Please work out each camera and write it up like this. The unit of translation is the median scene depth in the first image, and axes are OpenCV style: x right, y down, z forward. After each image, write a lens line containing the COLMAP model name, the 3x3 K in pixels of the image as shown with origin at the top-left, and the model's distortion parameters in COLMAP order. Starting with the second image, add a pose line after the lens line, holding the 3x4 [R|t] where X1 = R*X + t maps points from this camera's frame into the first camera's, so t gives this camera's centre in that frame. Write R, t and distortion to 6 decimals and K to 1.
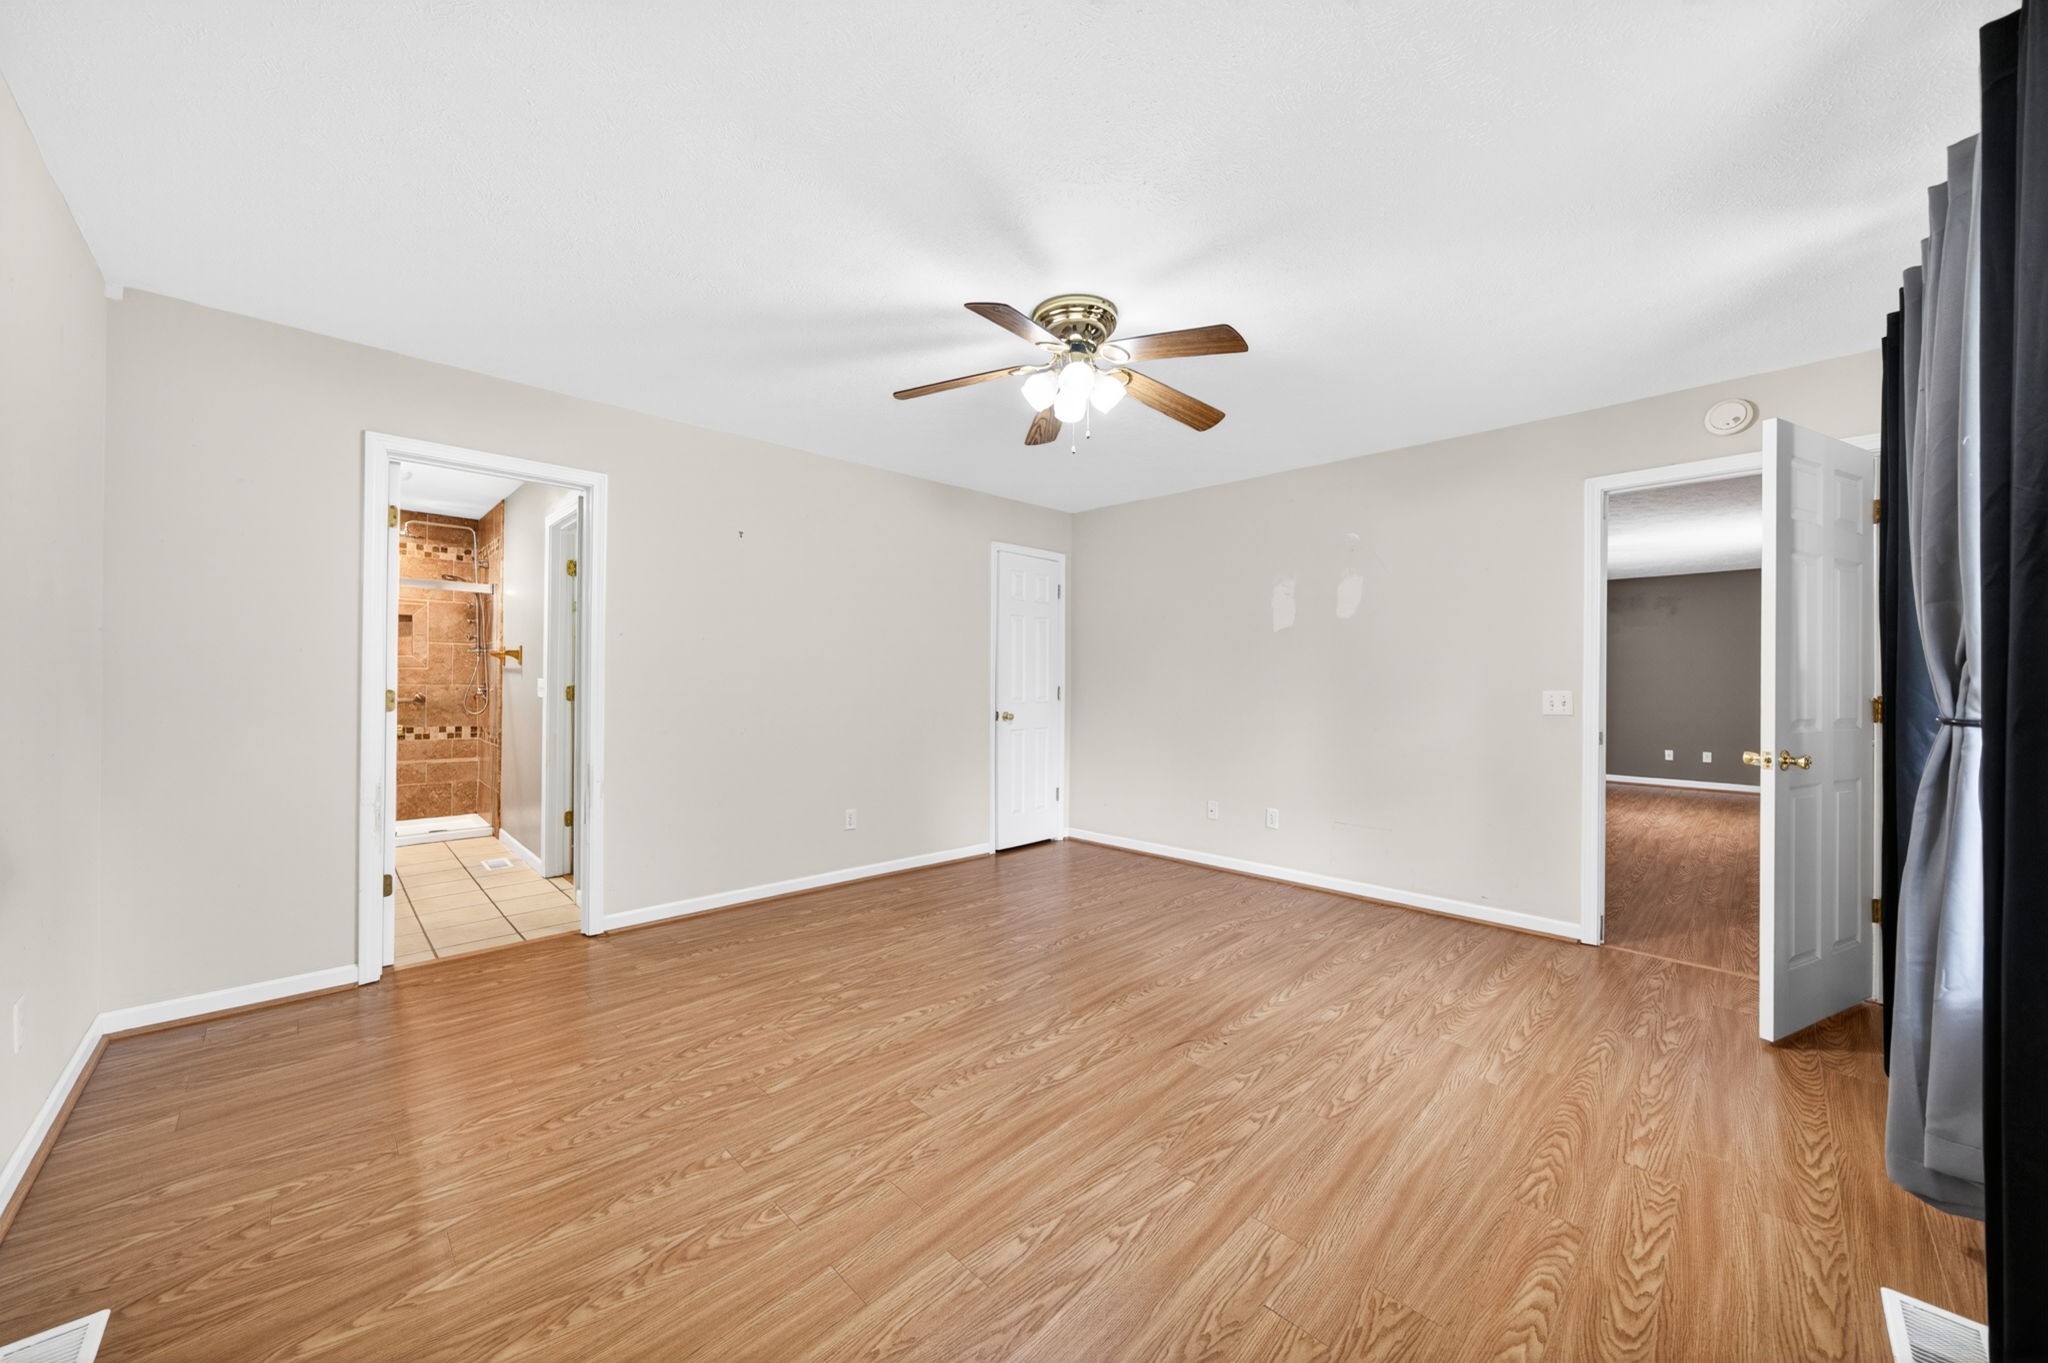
lens RADIAL K [[737.0, 0, 1014.0], [0, 737.0, 687.3], [0, 0, 1]] dist [-0.015416, 0.000292]
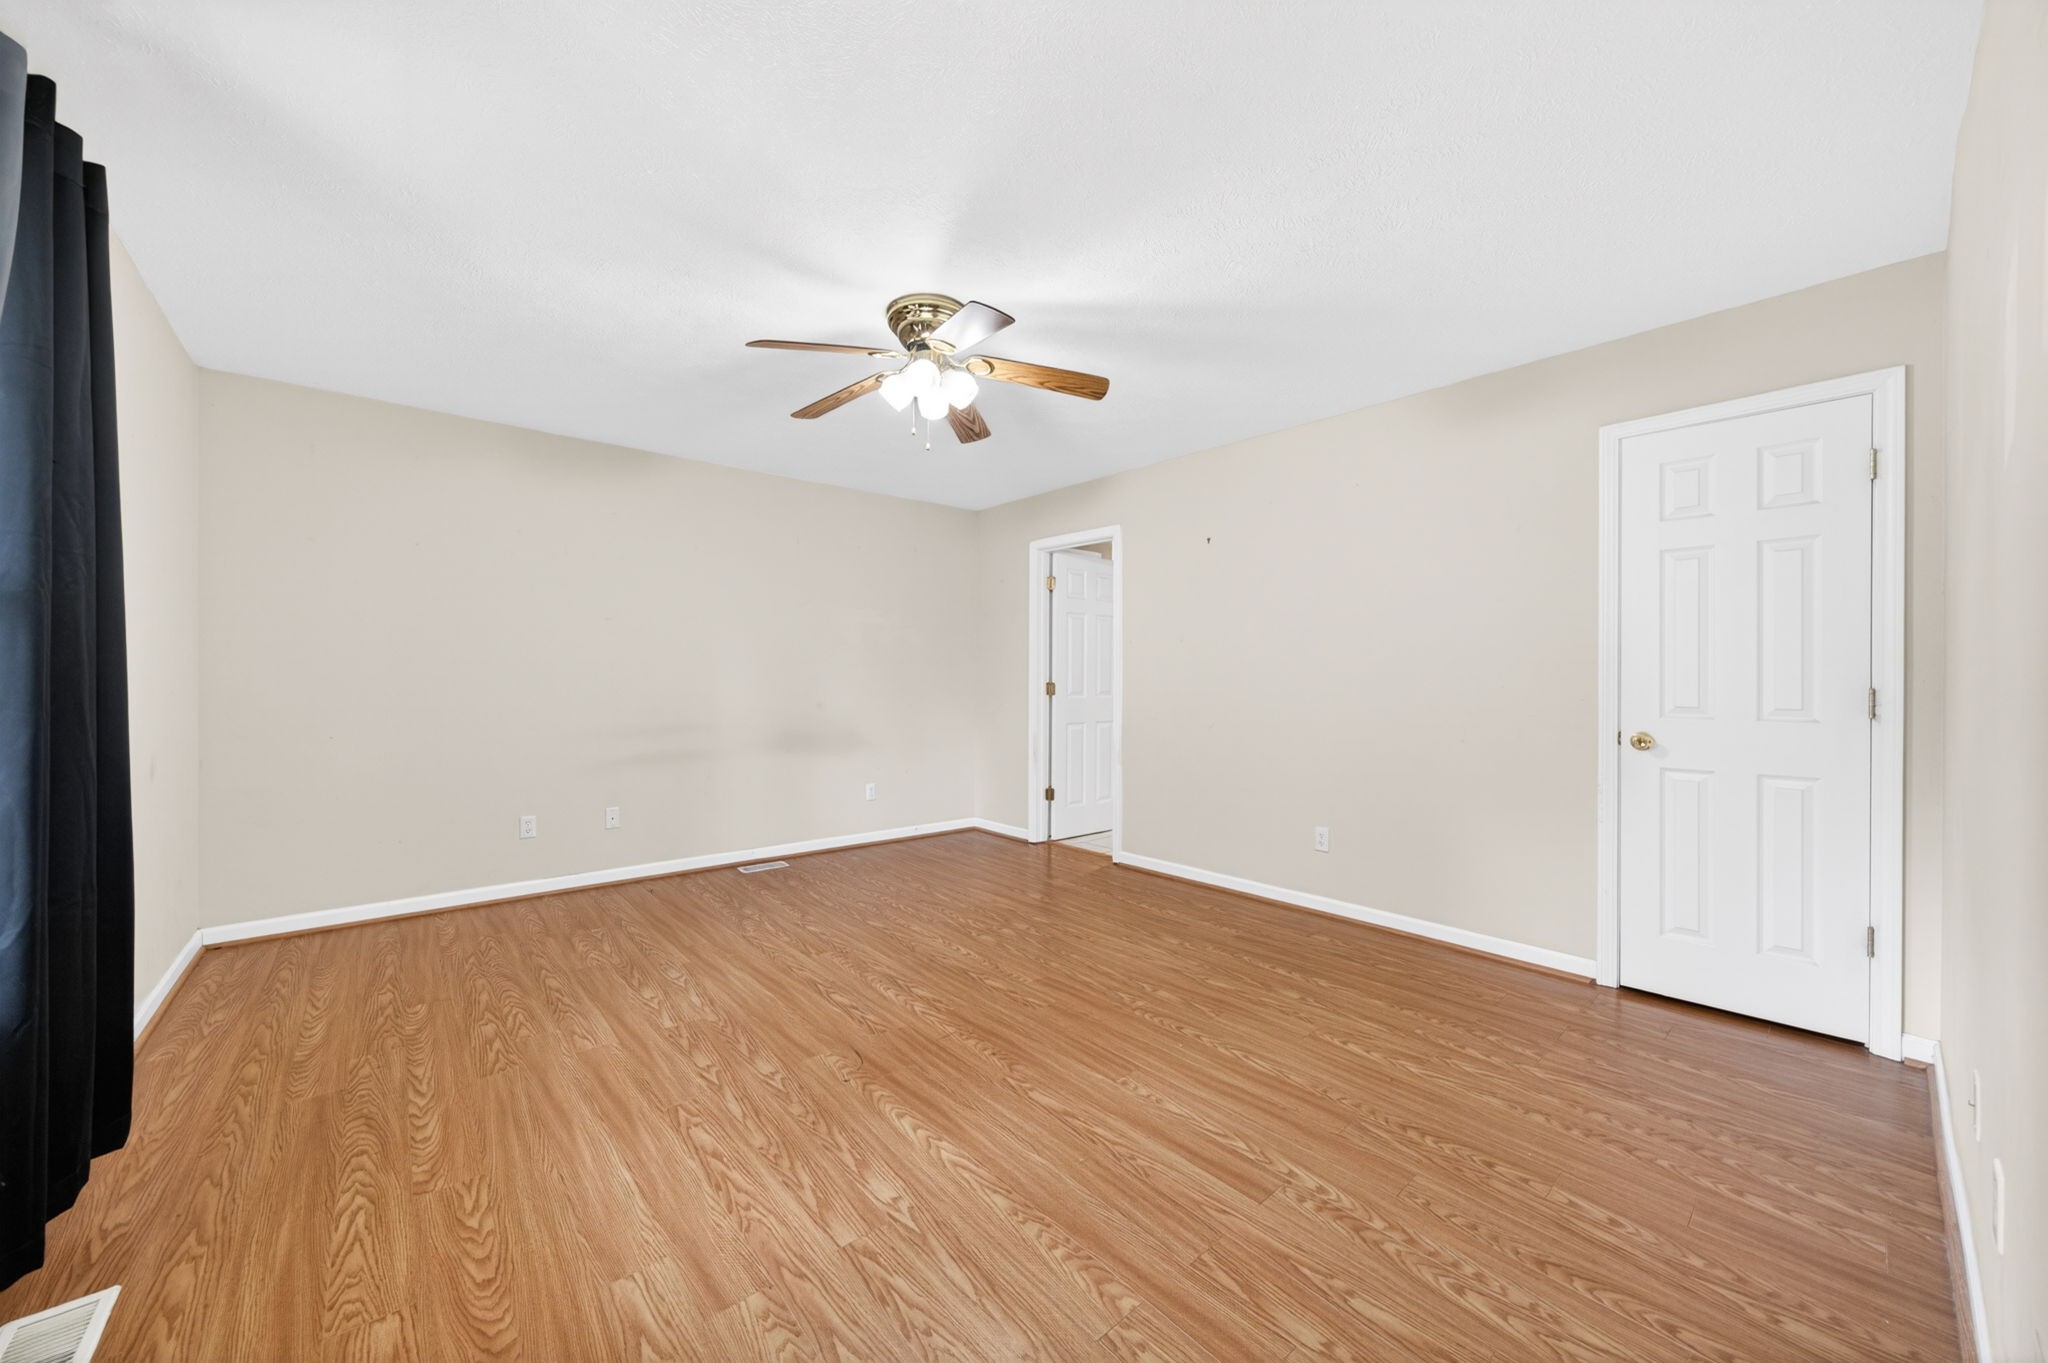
lens RADIAL K [[737.0, 0, 1014.2], [0, 737.0, 678.6], [0, 0, 1]] dist [-0.015416, 0.000292]
pose [[-0.063769, -0.008764, -0.997926, 1.176772], [-0.009309, 0.999923, -0.008186, 0.007510], [0.997921, 0.008768, -0.063845, 1.272766]]
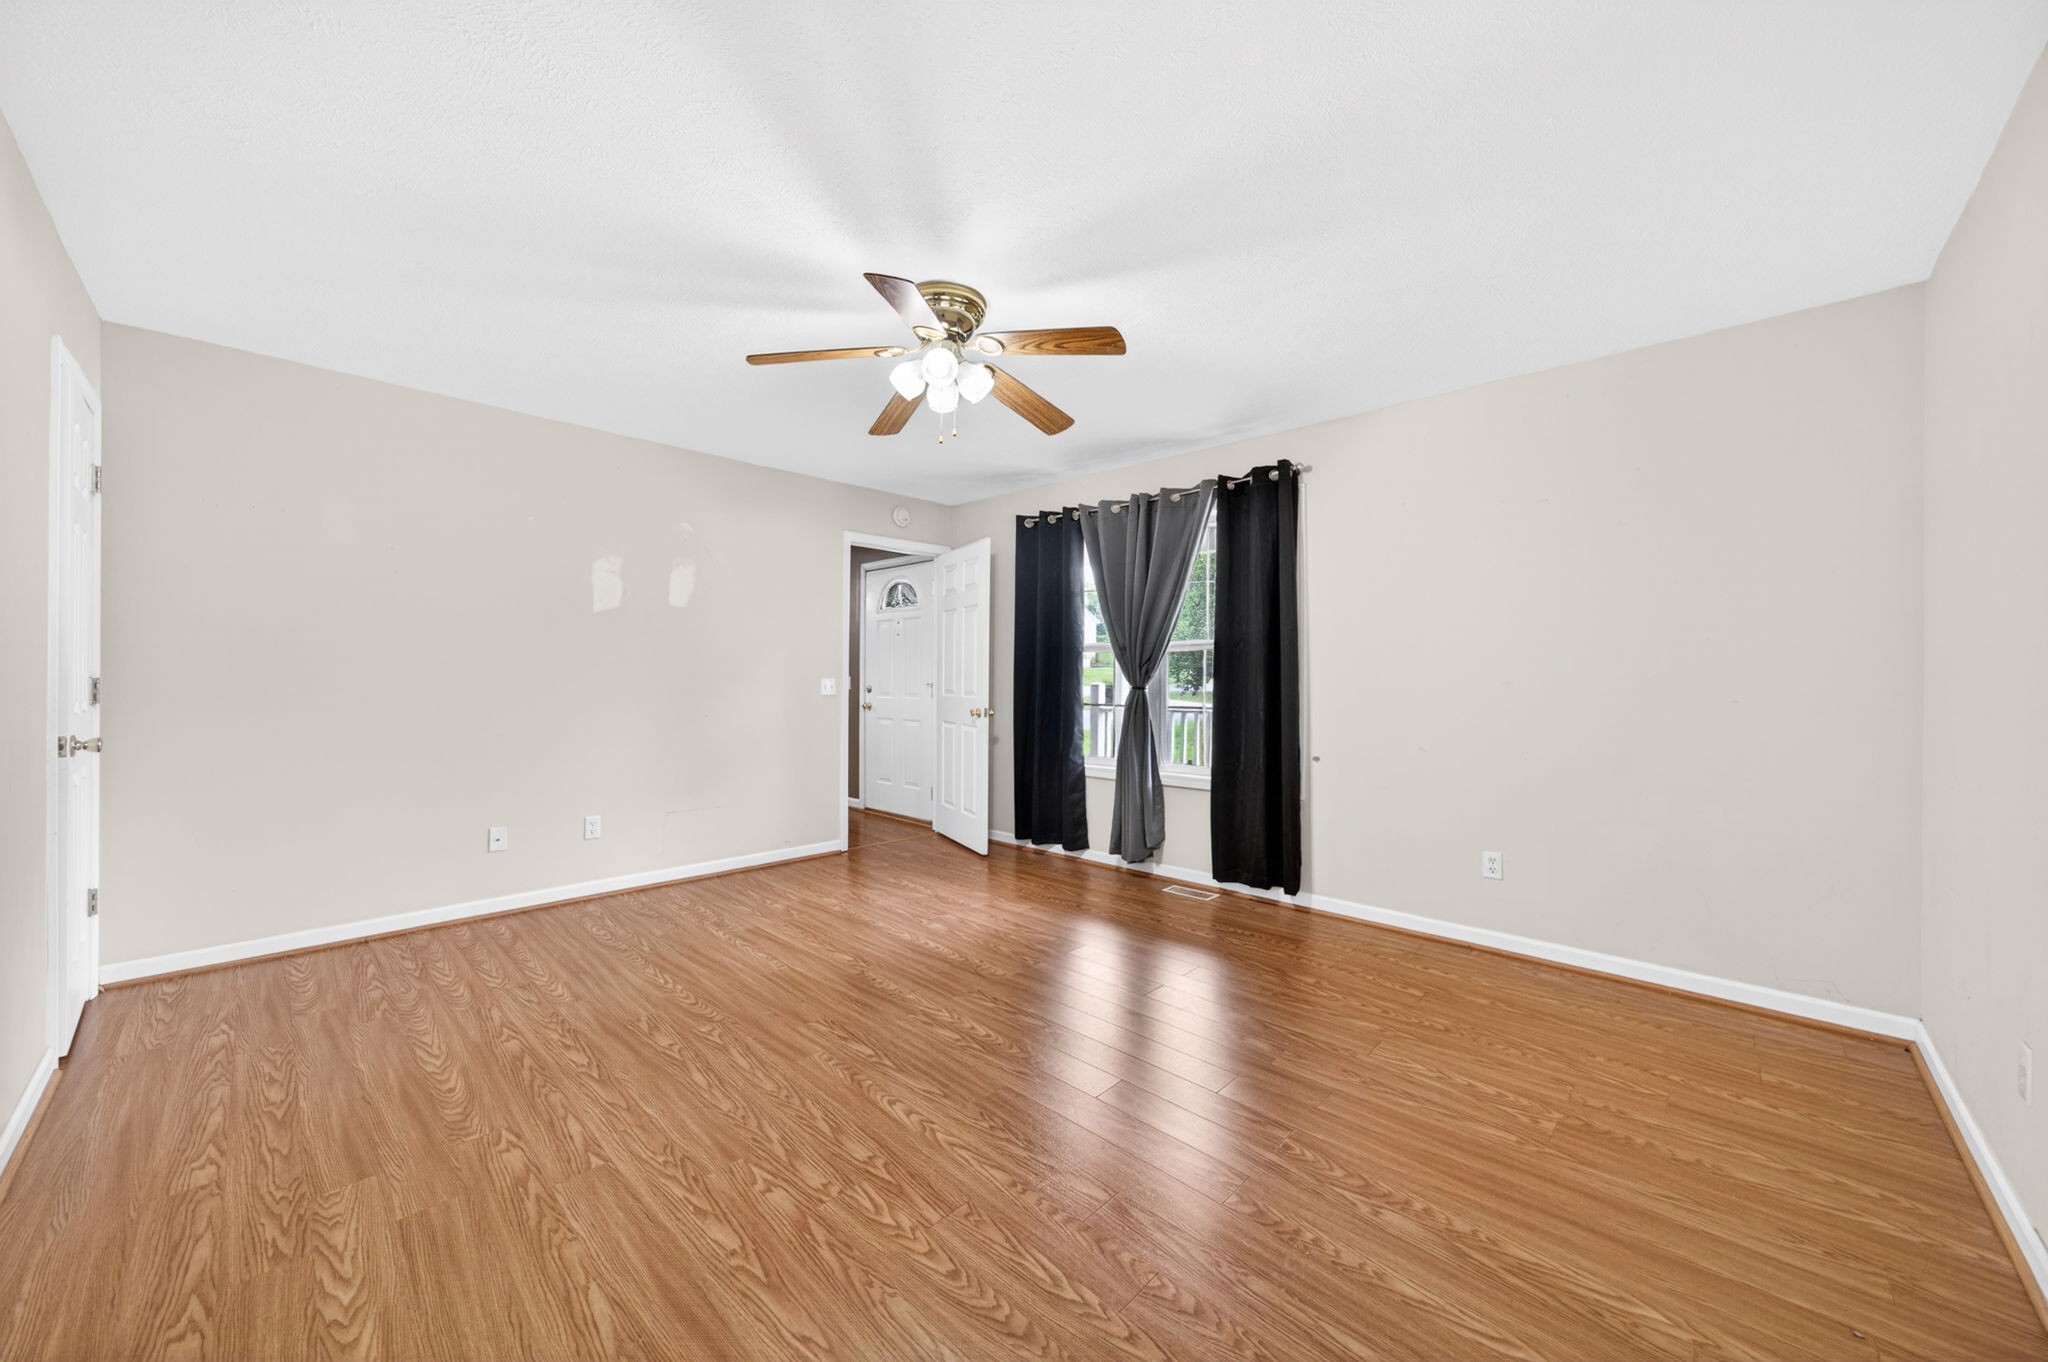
lens RADIAL K [[737.0, 0, 1010.8], [0, 737.0, 676.9], [0, 0, 1]] dist [-0.015416, 0.000292]
pose [[-0.023921, -0.005559, 0.999698, -0.988419], [-0.003077, 0.999980, 0.005486, -0.009217], [-0.999709, -0.002945, -0.023937, 0.995482]]
